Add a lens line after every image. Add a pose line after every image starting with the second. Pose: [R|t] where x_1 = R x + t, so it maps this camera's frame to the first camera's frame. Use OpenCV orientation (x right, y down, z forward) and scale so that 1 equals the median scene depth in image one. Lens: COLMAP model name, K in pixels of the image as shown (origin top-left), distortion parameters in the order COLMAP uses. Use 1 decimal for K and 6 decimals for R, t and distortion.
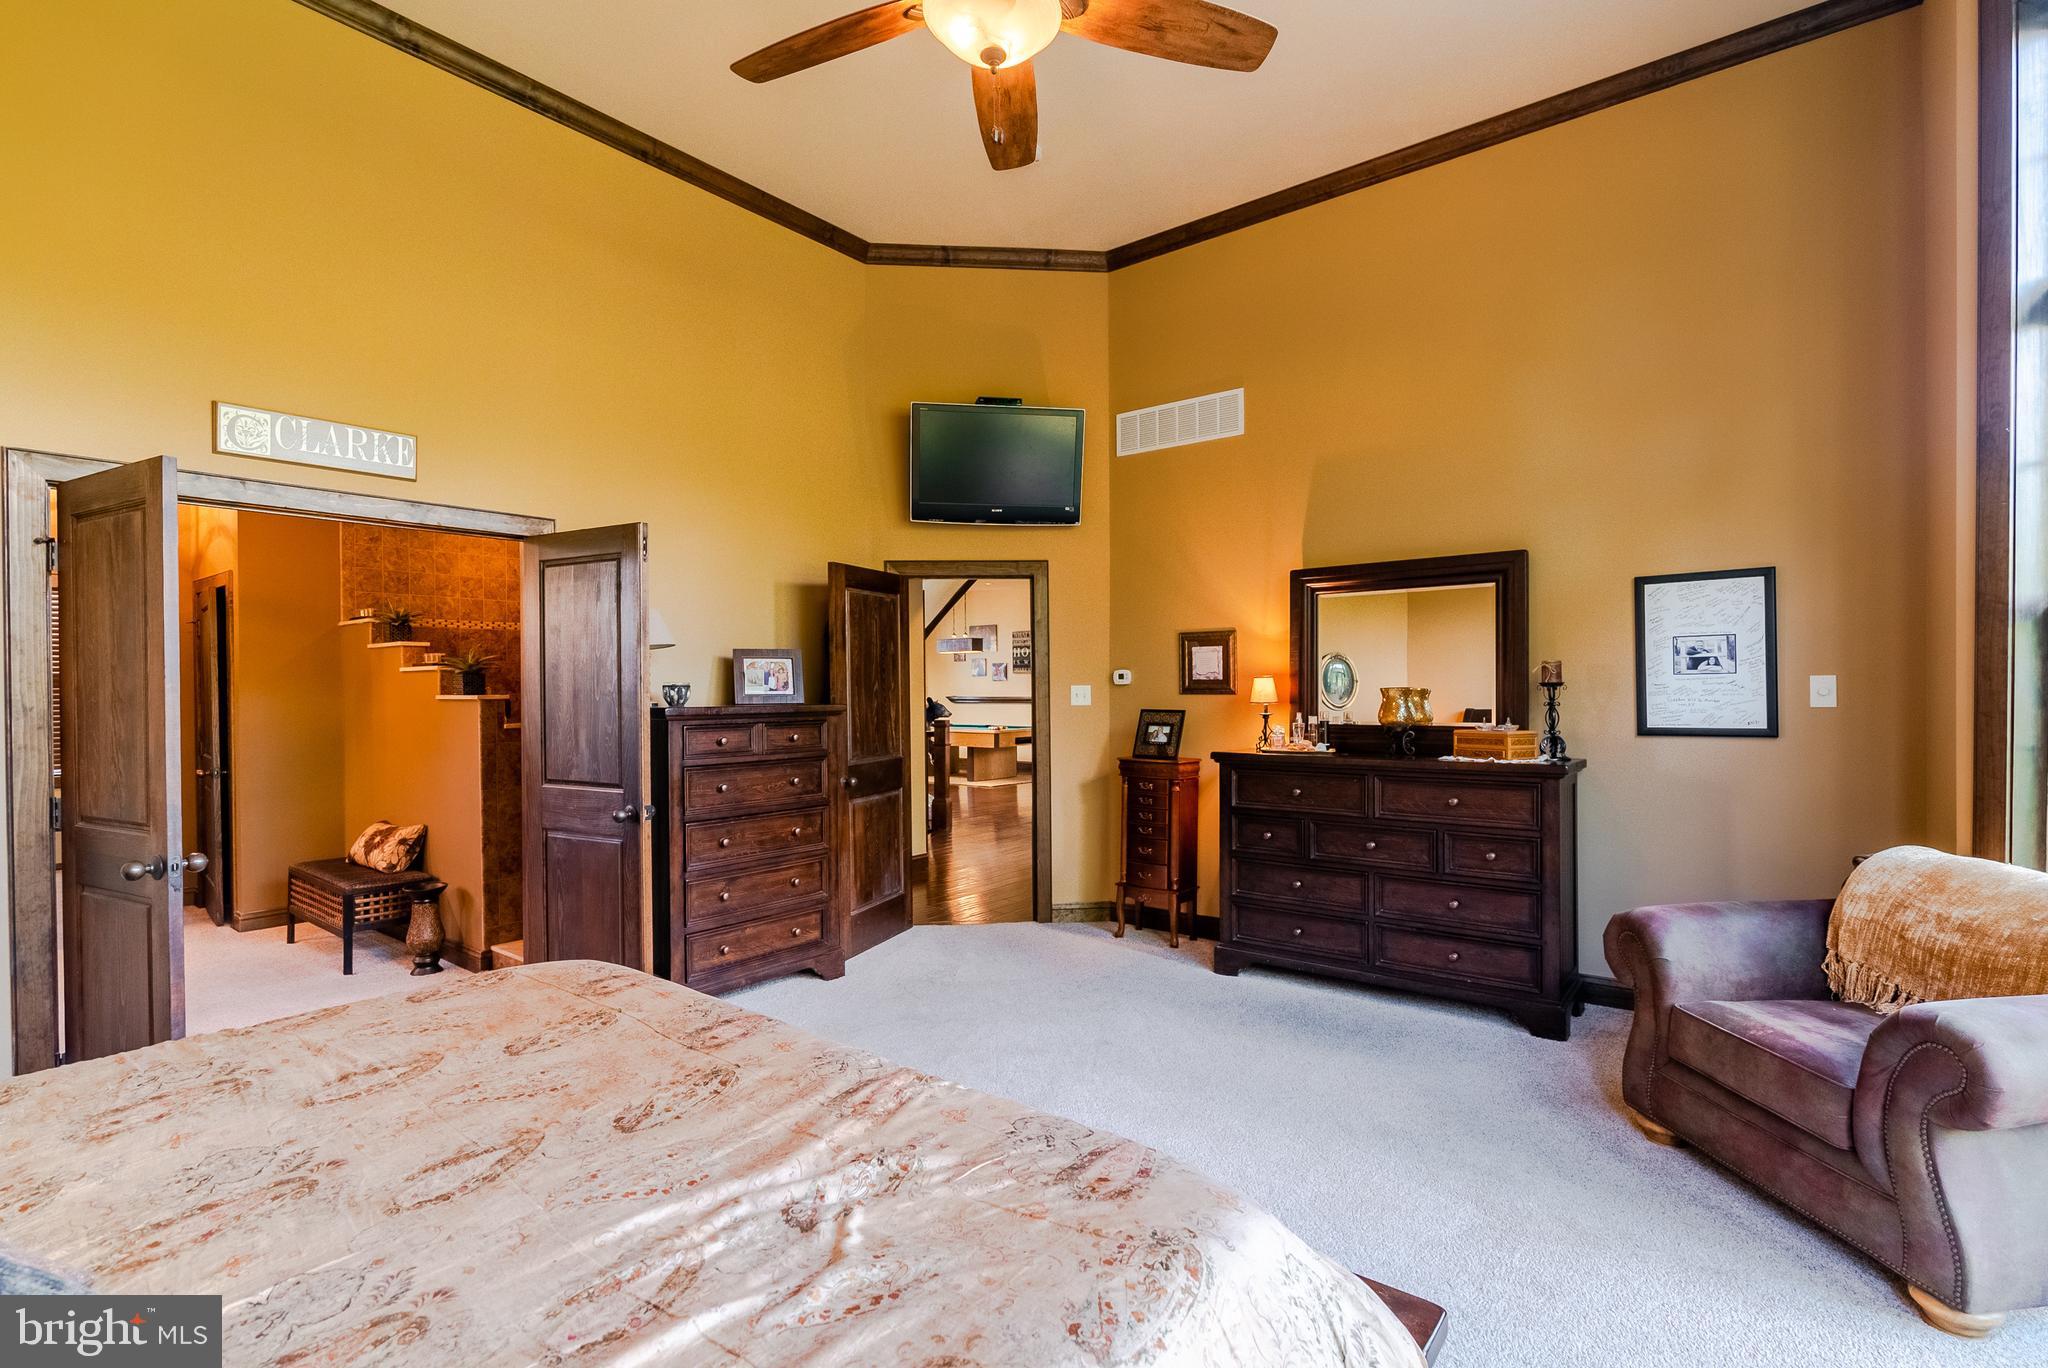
lens RADIAL K [[932.1, 0, 1022.7], [0, 932.1, 689.2], [0, 0, 1]] dist [-0.005486, -0.000359]
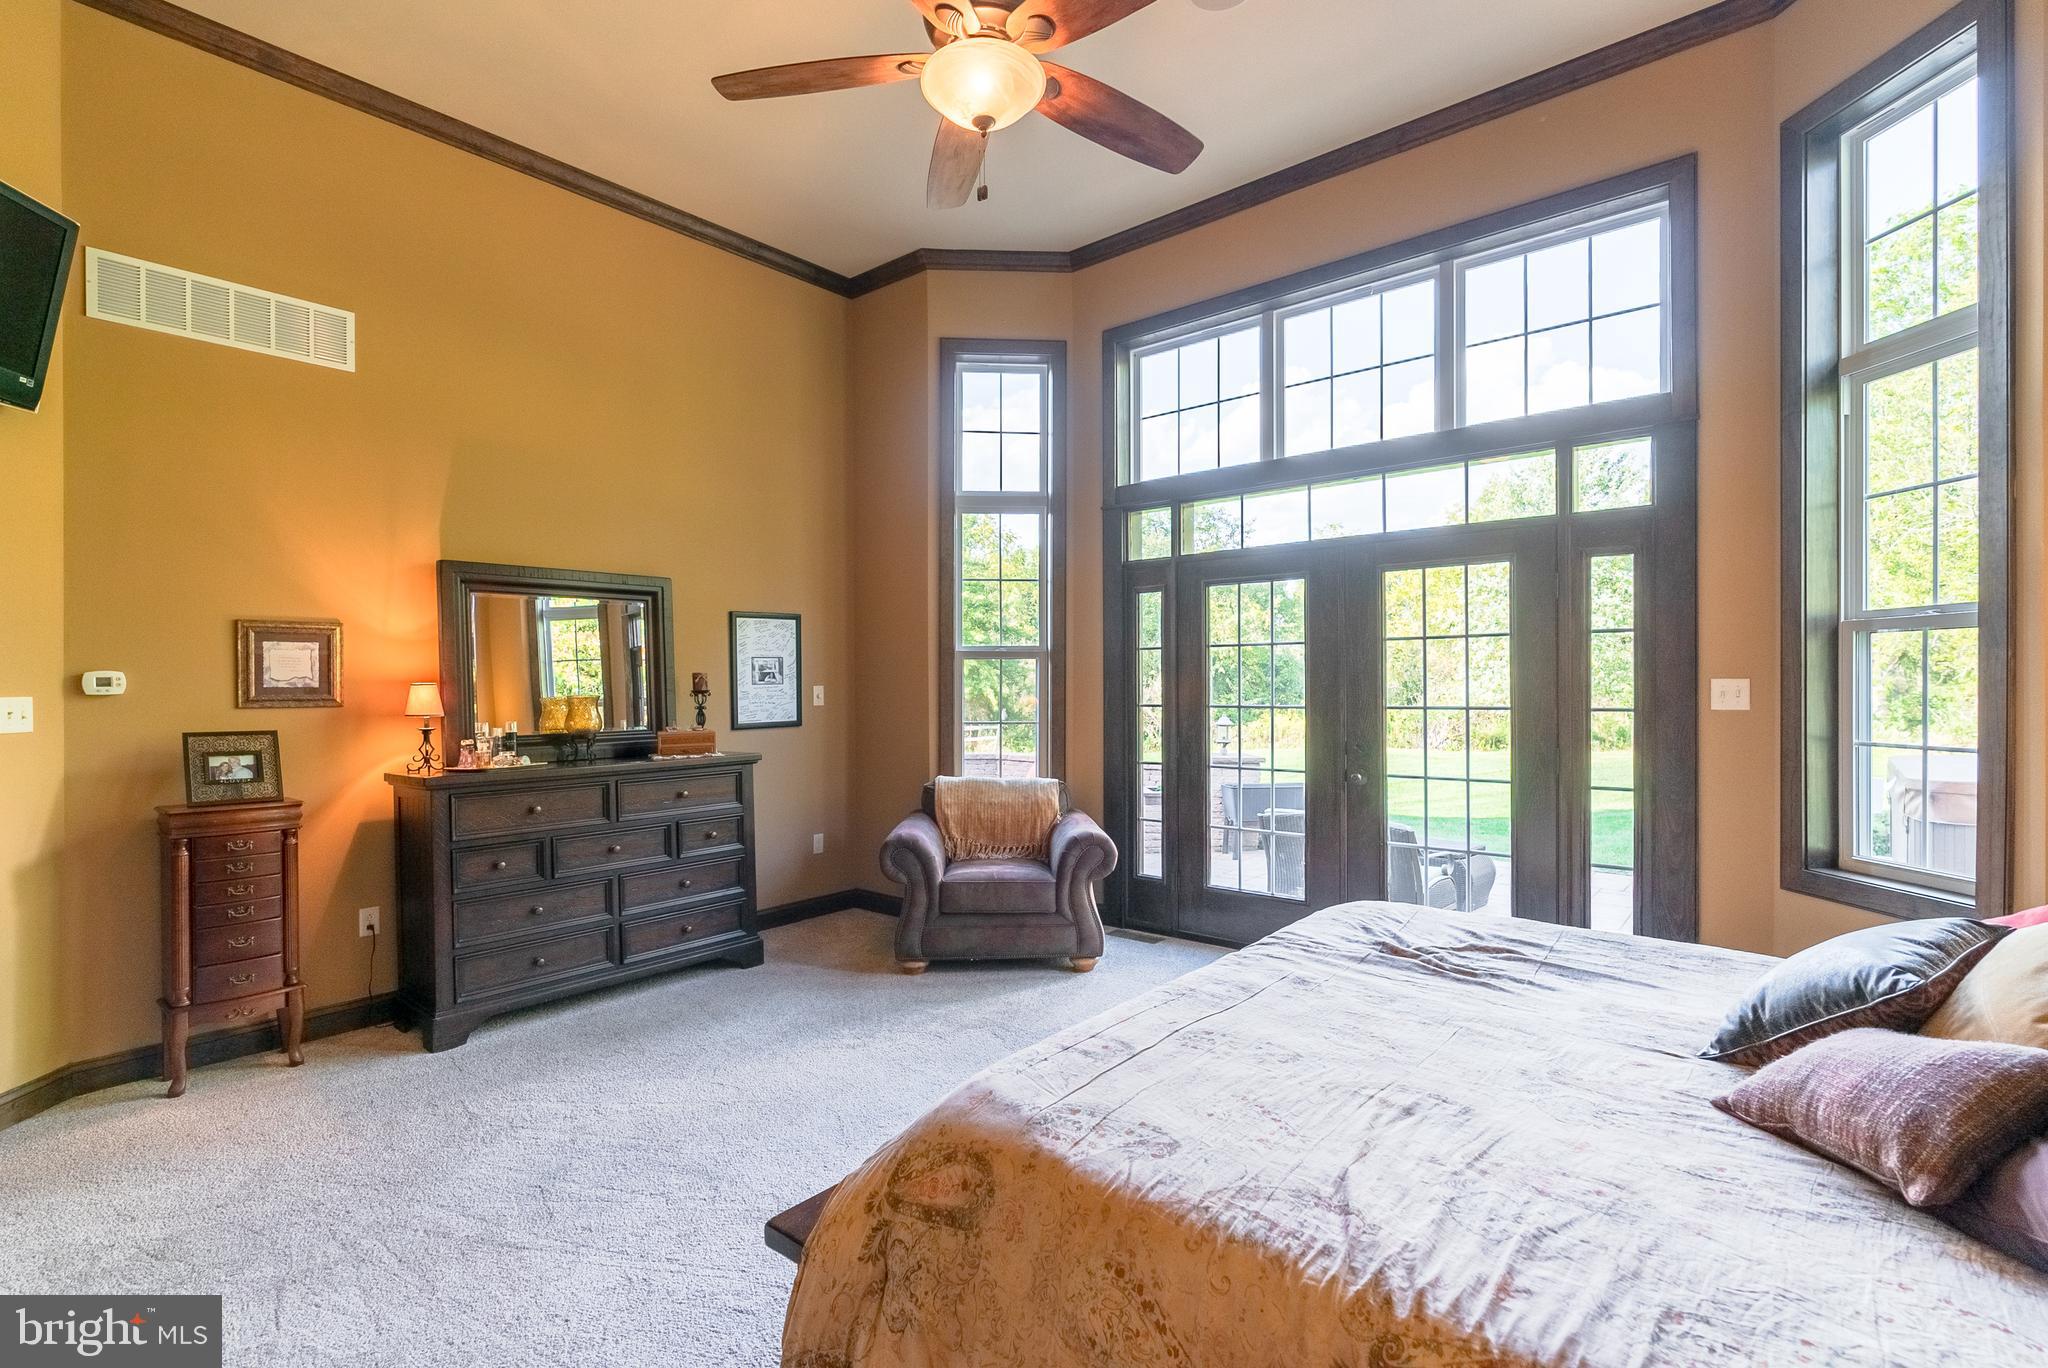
lens RADIAL K [[932.1, 0, 1021.2], [0, 932.1, 686.9], [0, 0, 1]] dist [-0.005486, -0.000359]
pose [[0.042067, 0.003669, 0.999108, -0.507929], [0.010778, 0.999933, -0.004126, -0.001572], [-0.999057, 0.010942, 0.042025, 0.407601]]
